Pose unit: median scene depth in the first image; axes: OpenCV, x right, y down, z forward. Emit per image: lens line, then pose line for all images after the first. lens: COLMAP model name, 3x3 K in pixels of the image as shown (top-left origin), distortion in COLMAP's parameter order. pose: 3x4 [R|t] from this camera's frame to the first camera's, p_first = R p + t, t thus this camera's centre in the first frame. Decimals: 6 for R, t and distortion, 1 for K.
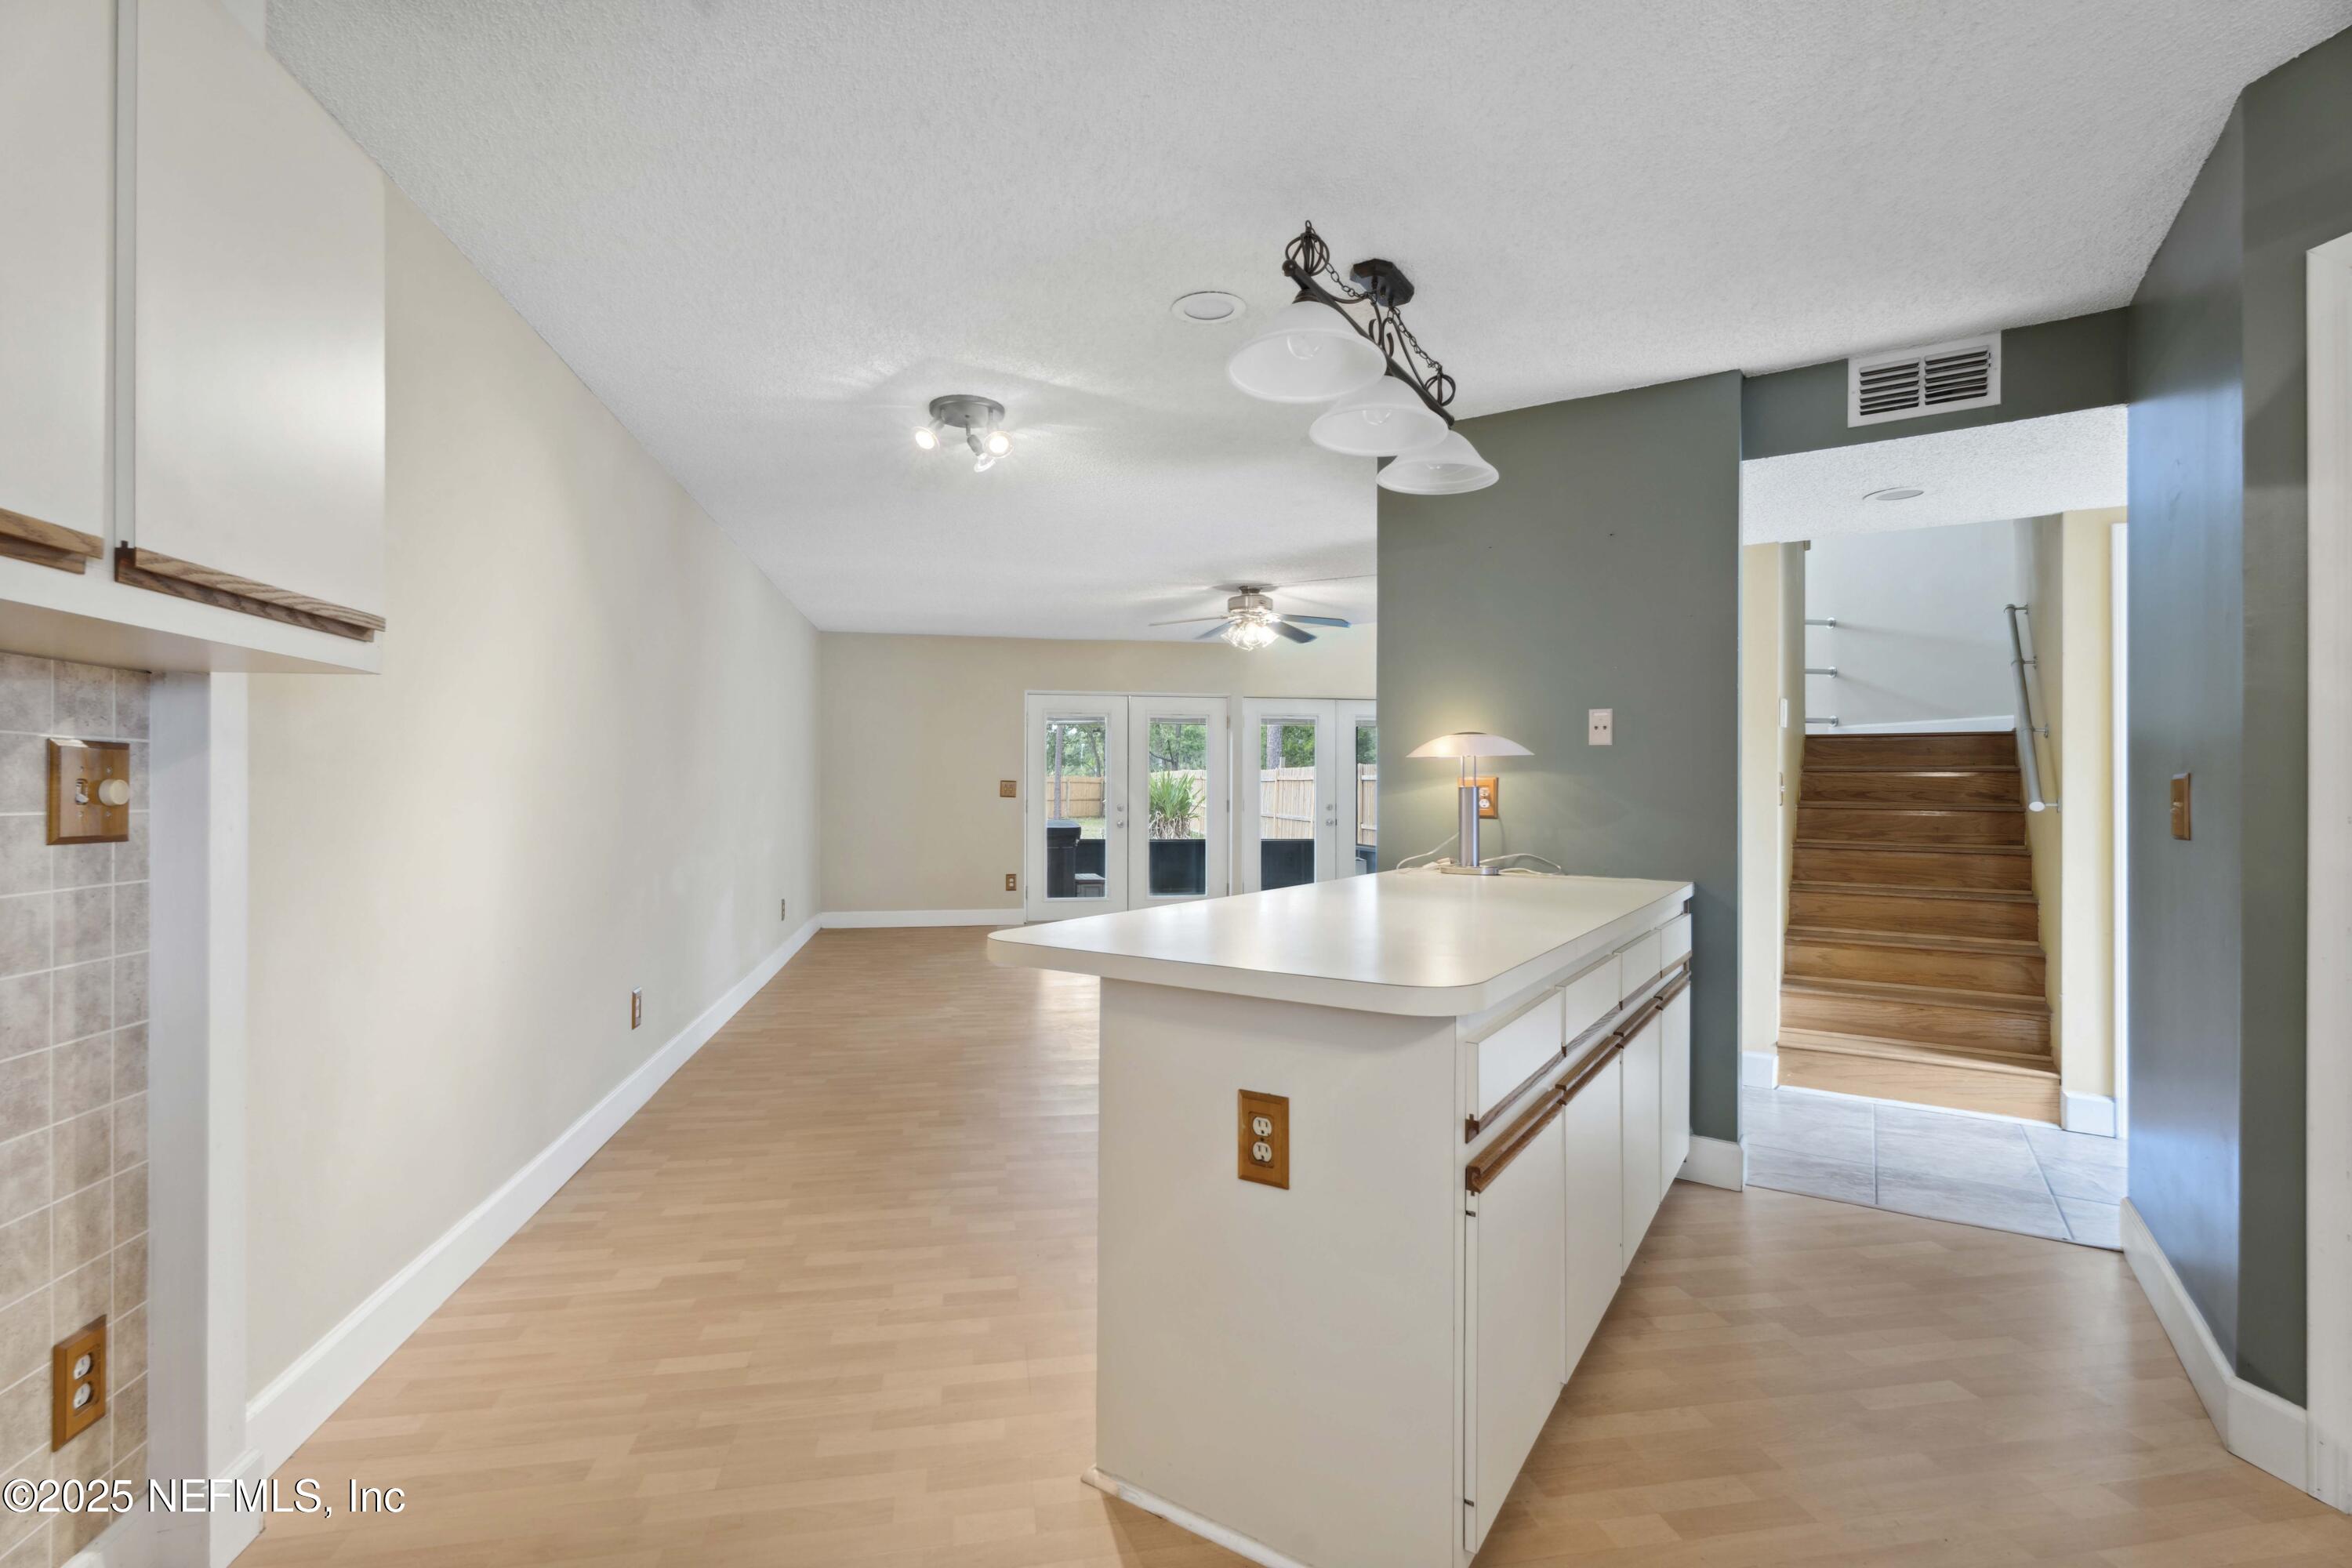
lens RADIAL K [[1042.2, 0, 1190.6], [0, 1042.2, 794.6], [0, 0, 1]] dist [0.006375, -0.003935]
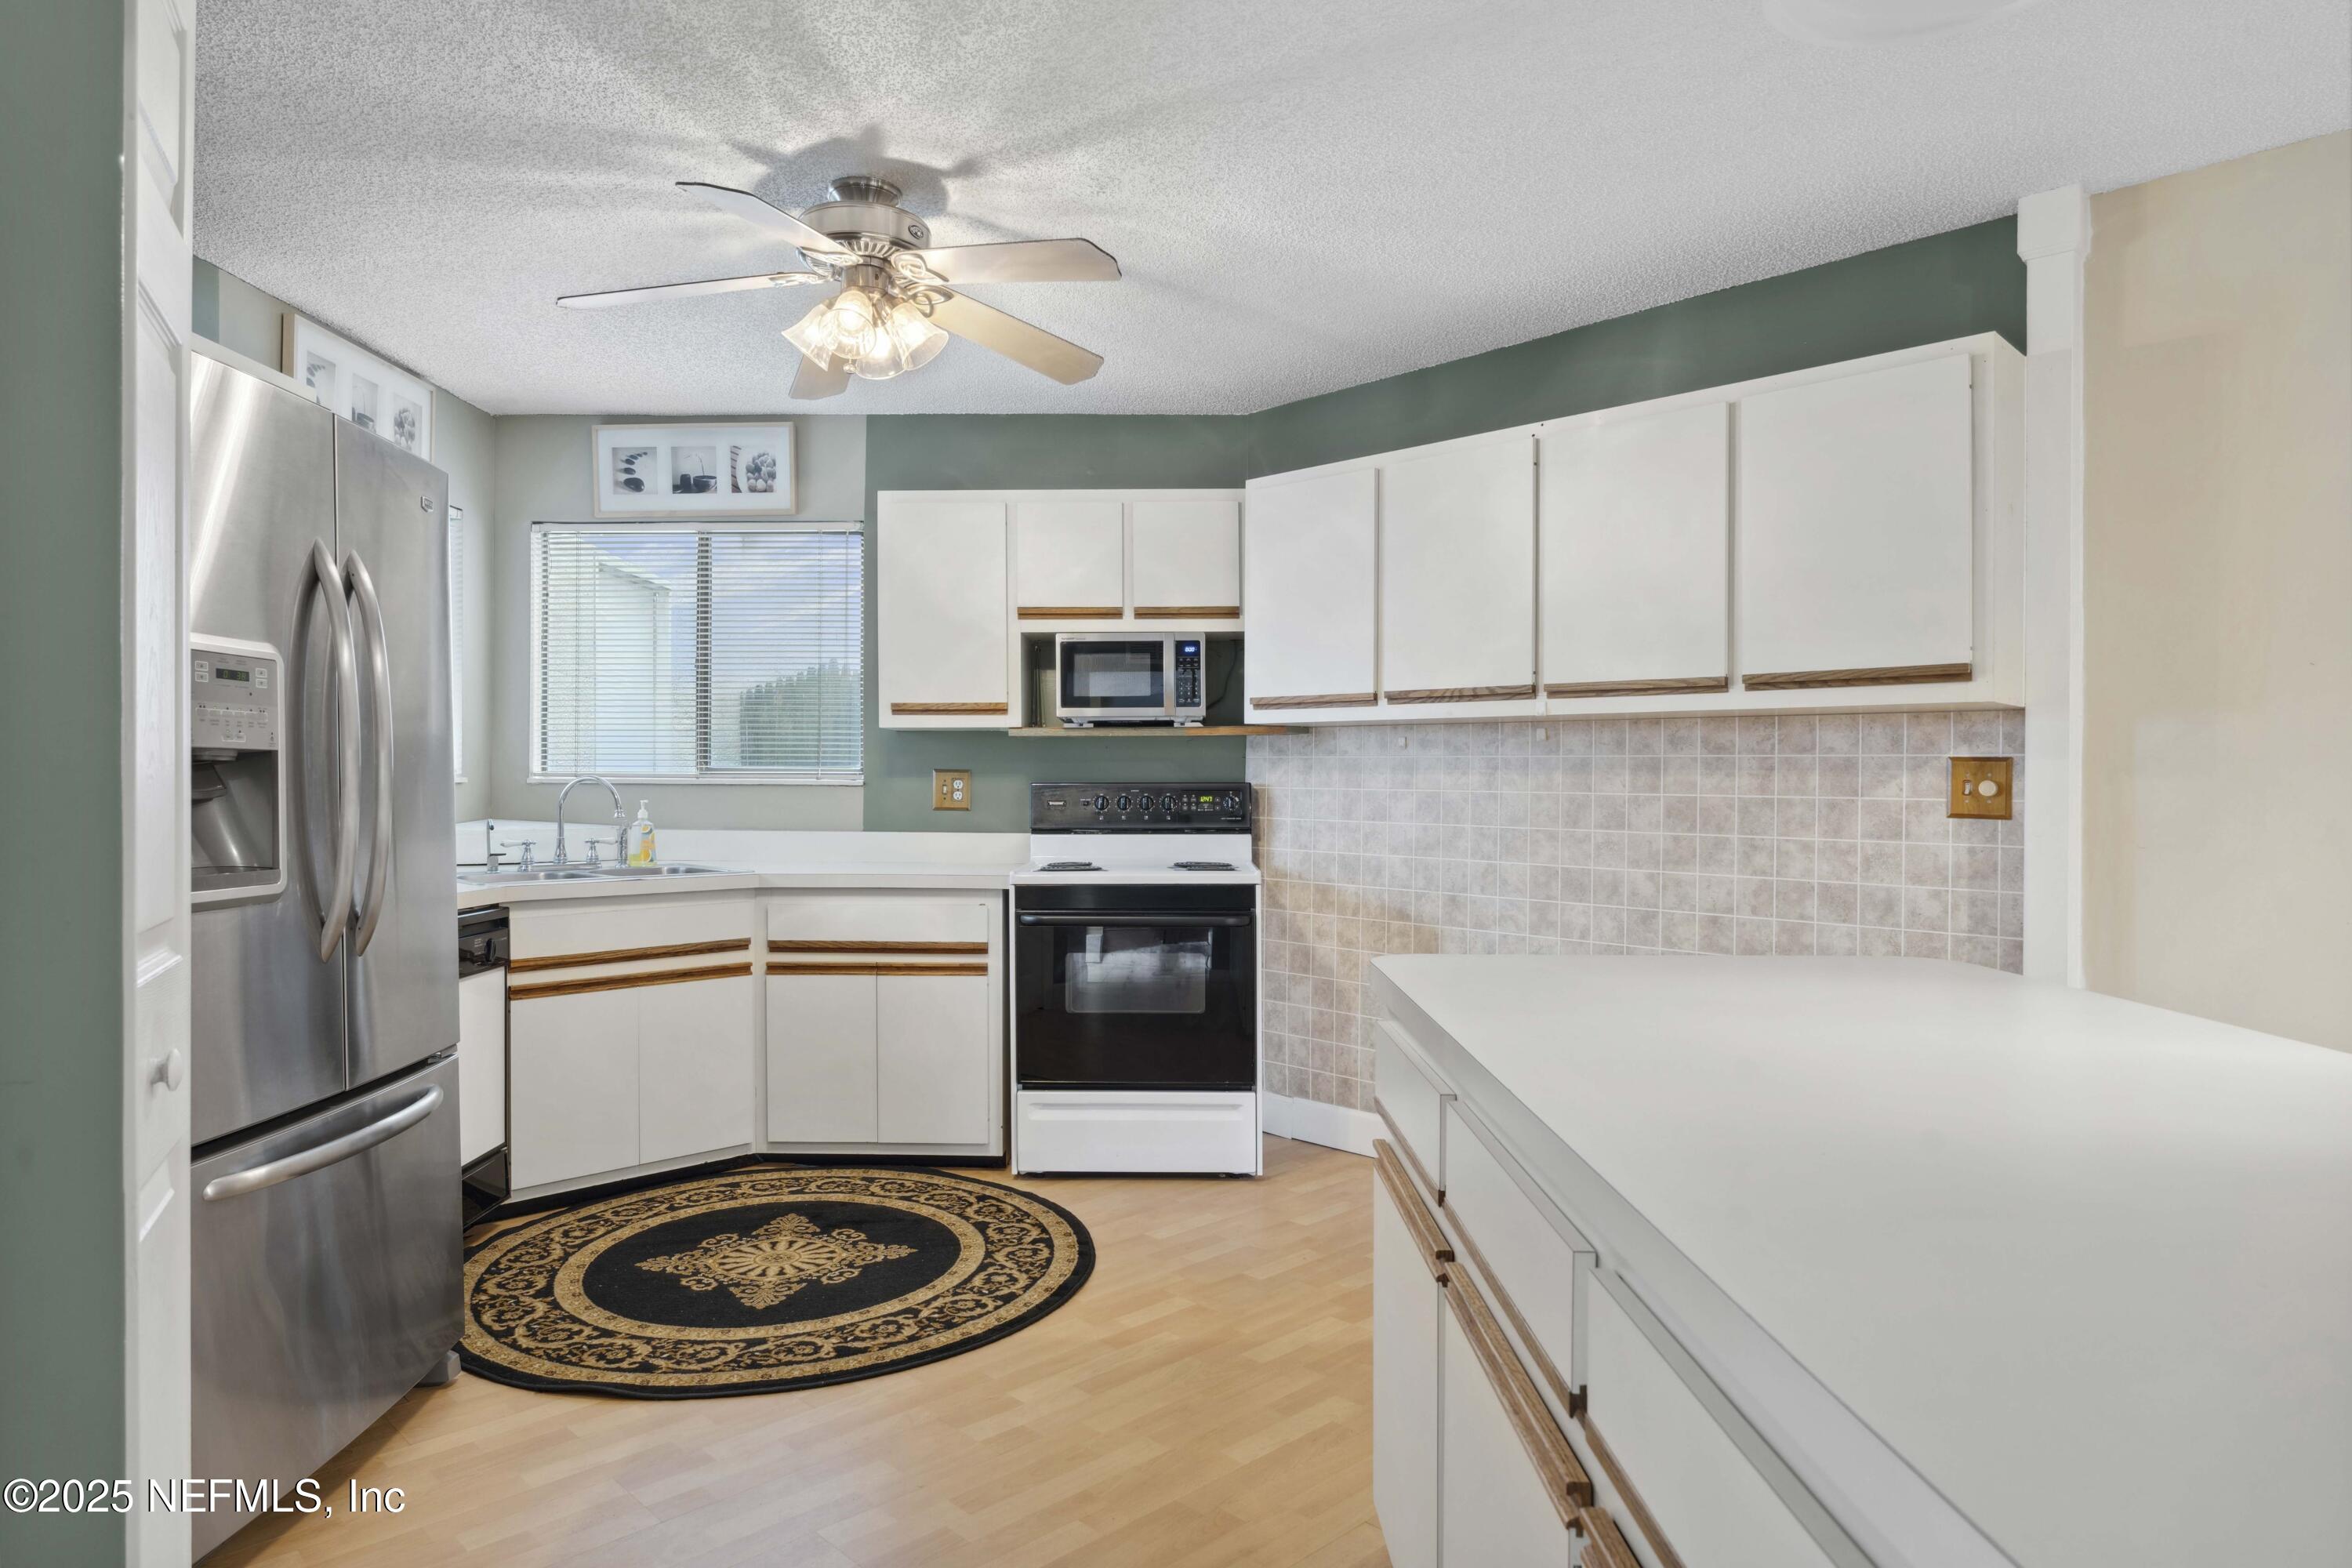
lens RADIAL K [[1369.2, 0, 1234.8], [0, 1369.2, 767.2], [0, 0, 1]] dist [-0.032821, 0.013362]
pose [[-0.832767, -0.008881, -0.553553, 0.180472], [-0.008001, 0.999960, -0.004005, -0.002812], [0.553567, 0.001094, -0.832804, 0.343768]]
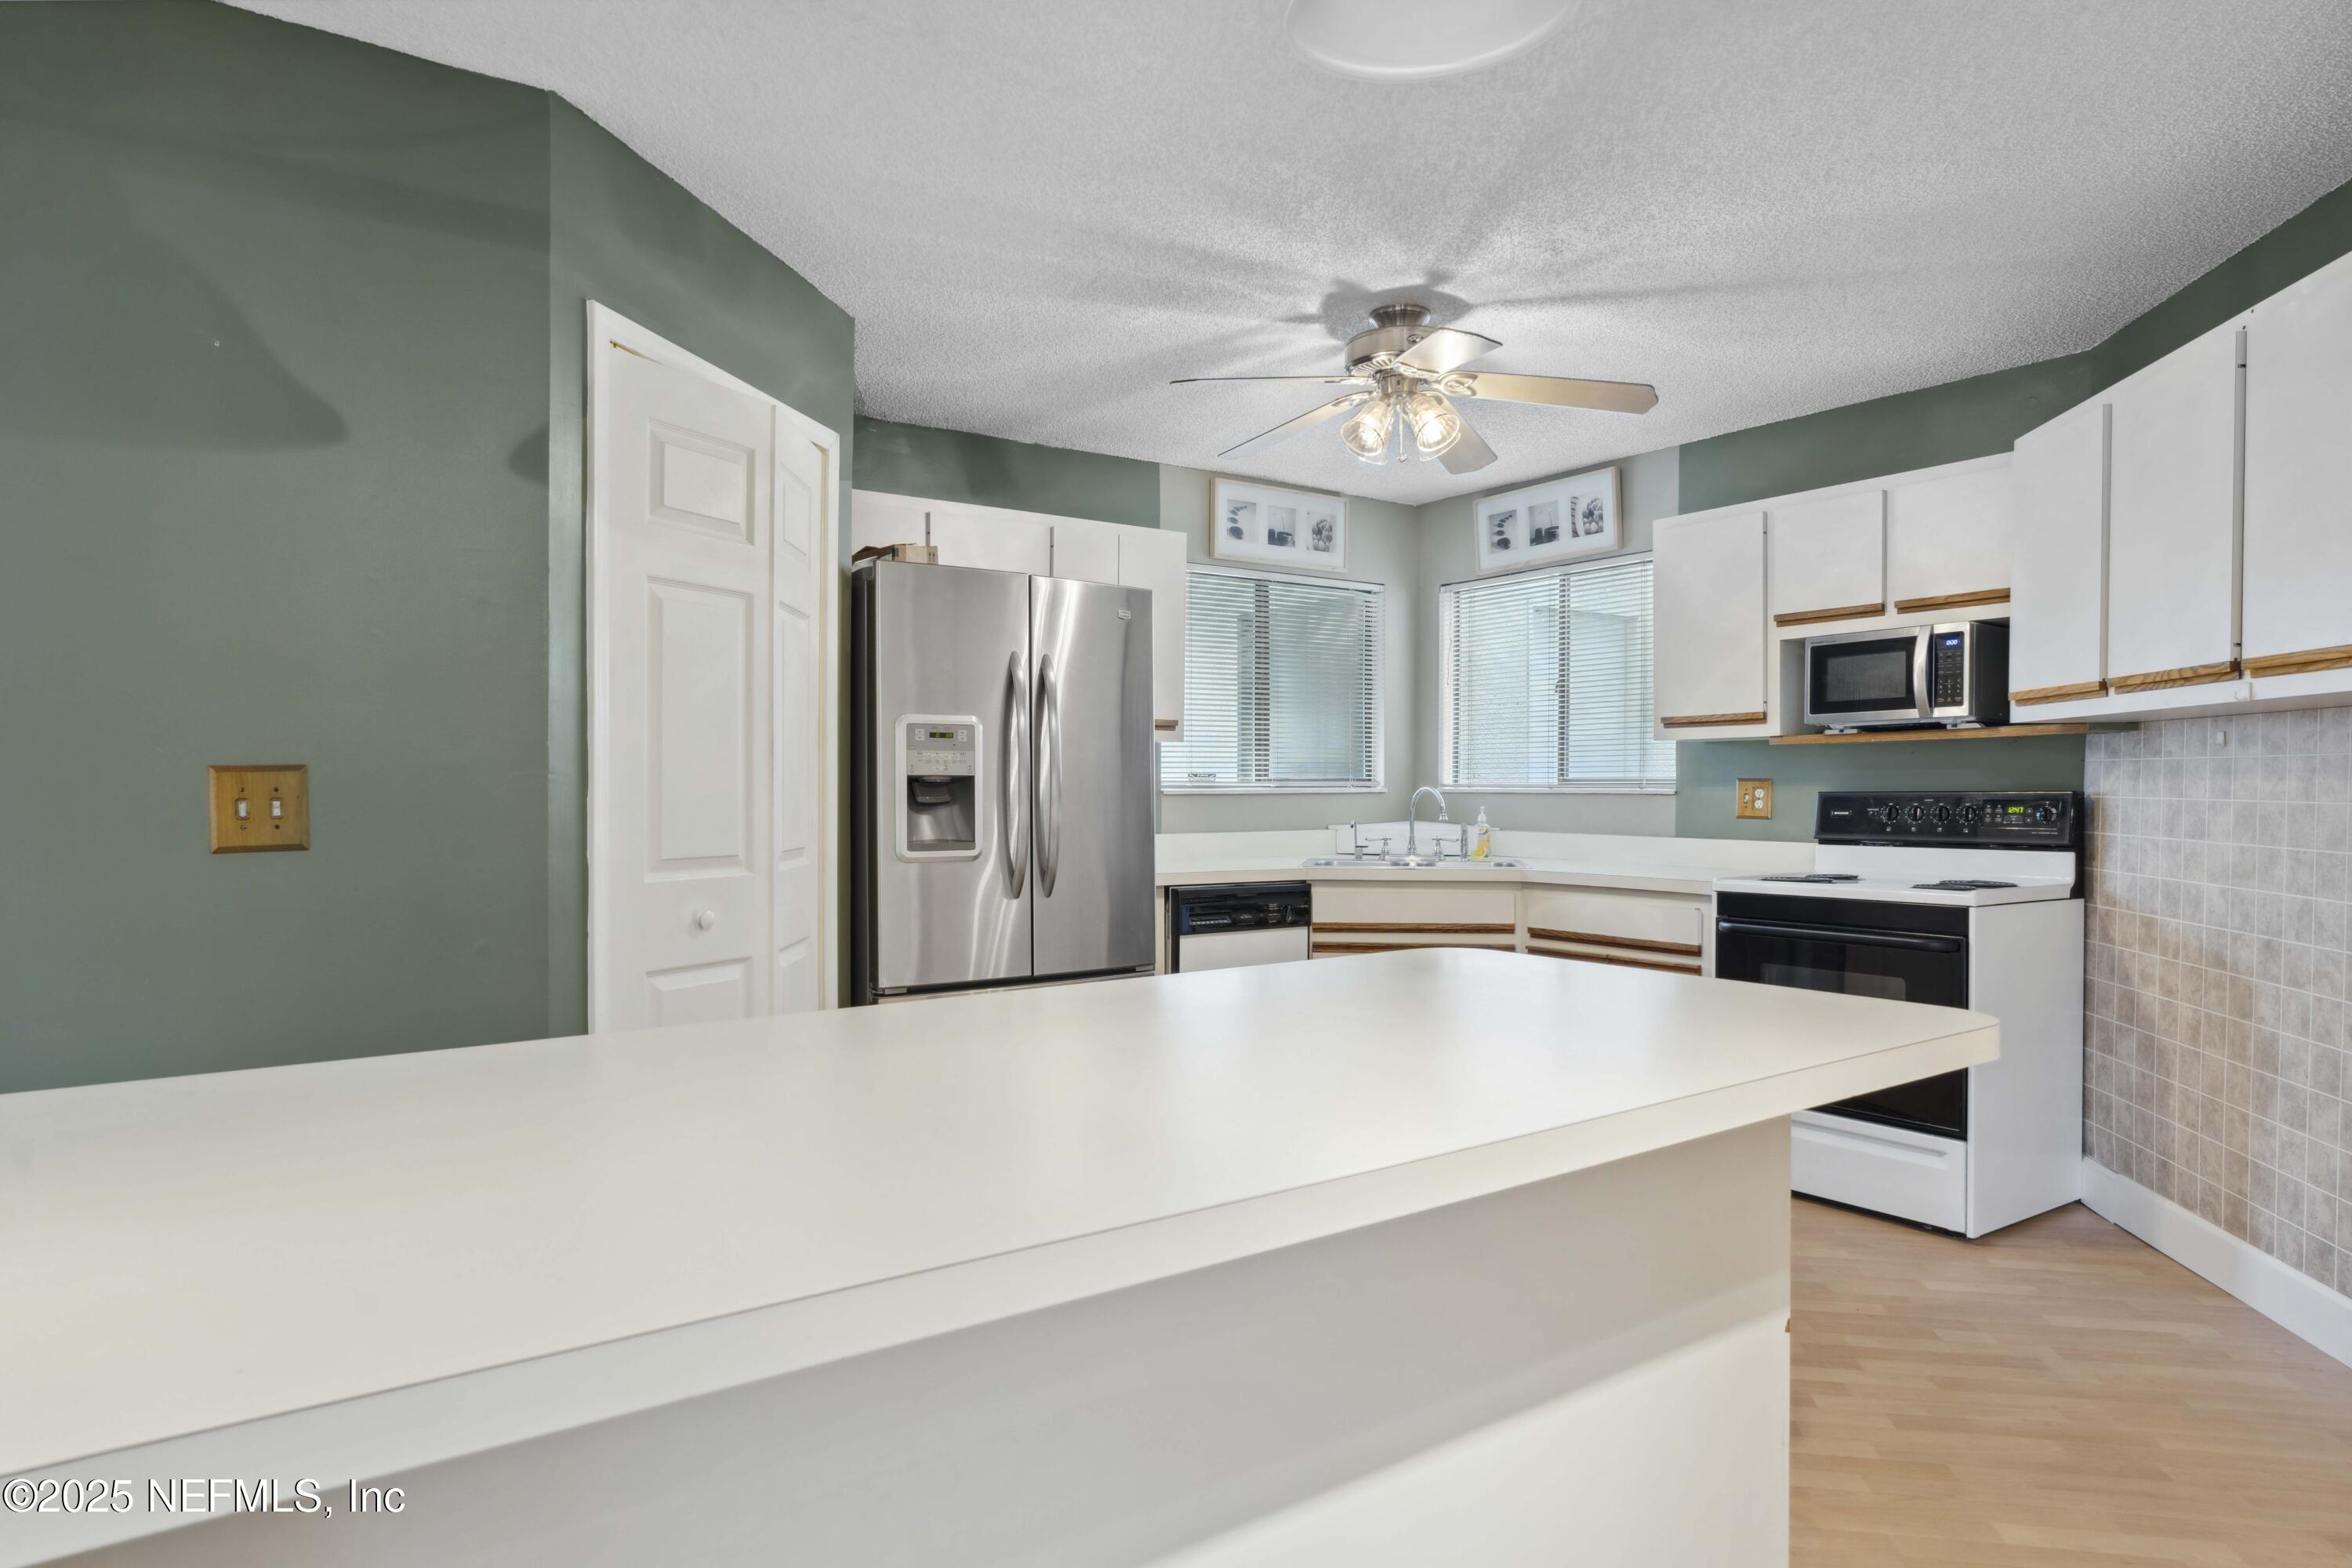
lens RADIAL K [[1369.2, 0, 1151.7], [0, 1369.2, 794.7], [0, 0, 1]] dist [-0.032821, 0.013362]
pose [[-0.928312, -0.004658, 0.371774, -0.016205], [0.000181, 0.999916, 0.012979, -0.003799], [-0.371803, 0.012116, -0.928233, 0.430631]]
